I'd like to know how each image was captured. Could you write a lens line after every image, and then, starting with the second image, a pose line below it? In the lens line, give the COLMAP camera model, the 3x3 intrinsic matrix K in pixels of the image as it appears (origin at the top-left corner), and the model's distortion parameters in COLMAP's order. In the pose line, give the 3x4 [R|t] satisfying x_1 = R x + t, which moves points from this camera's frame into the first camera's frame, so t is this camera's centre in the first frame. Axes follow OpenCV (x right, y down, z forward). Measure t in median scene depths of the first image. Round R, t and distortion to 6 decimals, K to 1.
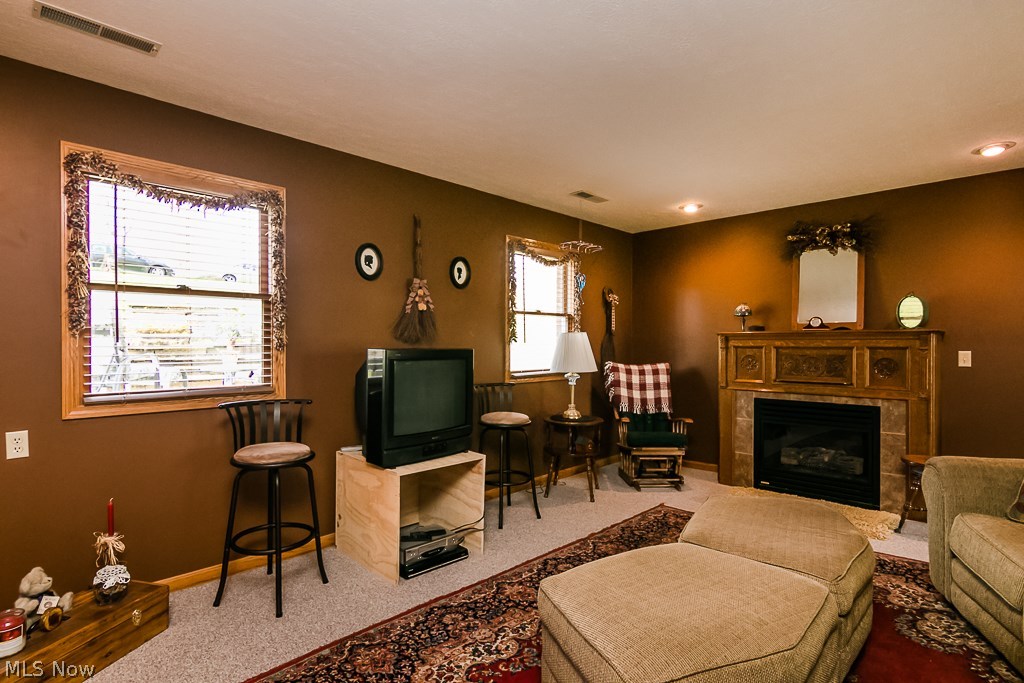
lens RADIAL K [[523.8, 0, 509.3], [0, 523.8, 345.9], [0, 0, 1]] dist [-0.000535, -0.000184]
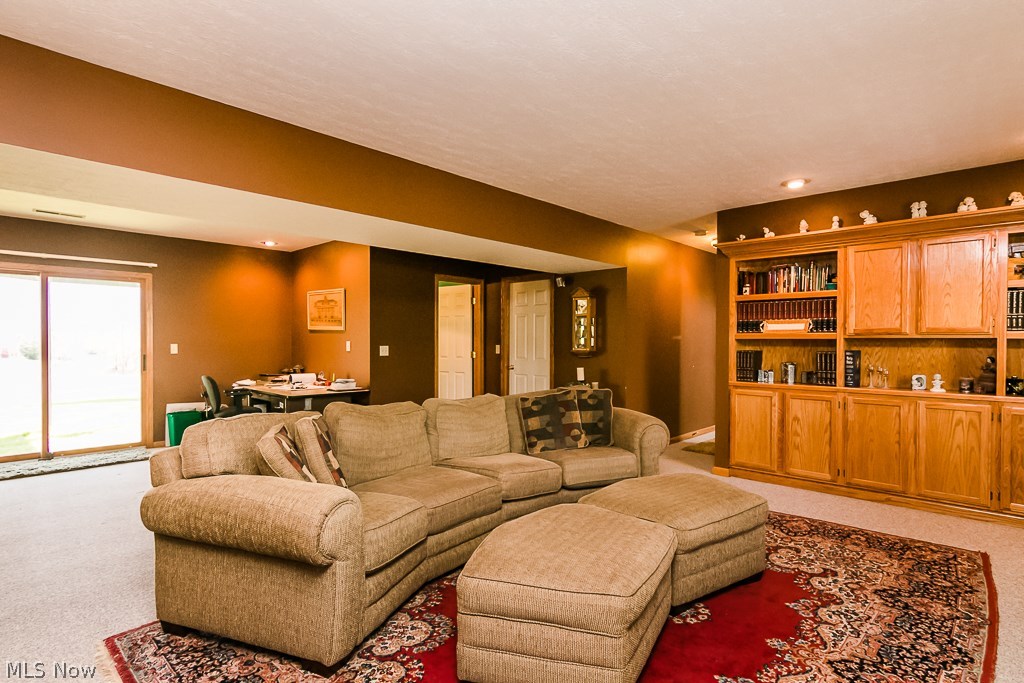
lens RADIAL K [[523.8, 0, 509.3], [0, 523.8, 345.9], [0, 0, 1]] dist [-0.000535, -0.000184]
pose [[-0.999851, -0.000953, -0.017261, 0.507502], [-0.001250, 0.999851, 0.017222, -0.008062], [0.017242, 0.017241, -0.999703, 1.528783]]
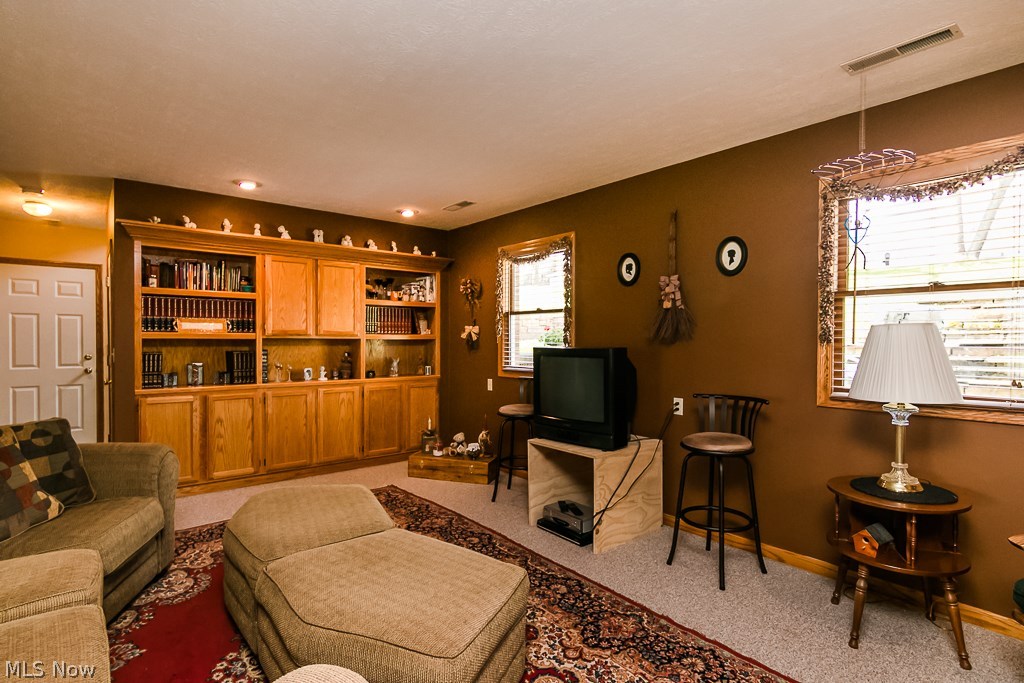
lens RADIAL K [[514.8, 0, 507.3], [0, 514.8, 345.9], [0, 0, 1]] dist [-0.002230, -0.000167]
pose [[-0.108316, 0.012660, -0.994036, 1.000465], [-0.009354, 0.999862, 0.013754, -0.011053], [0.994072, 0.010788, -0.108183, 1.003465]]
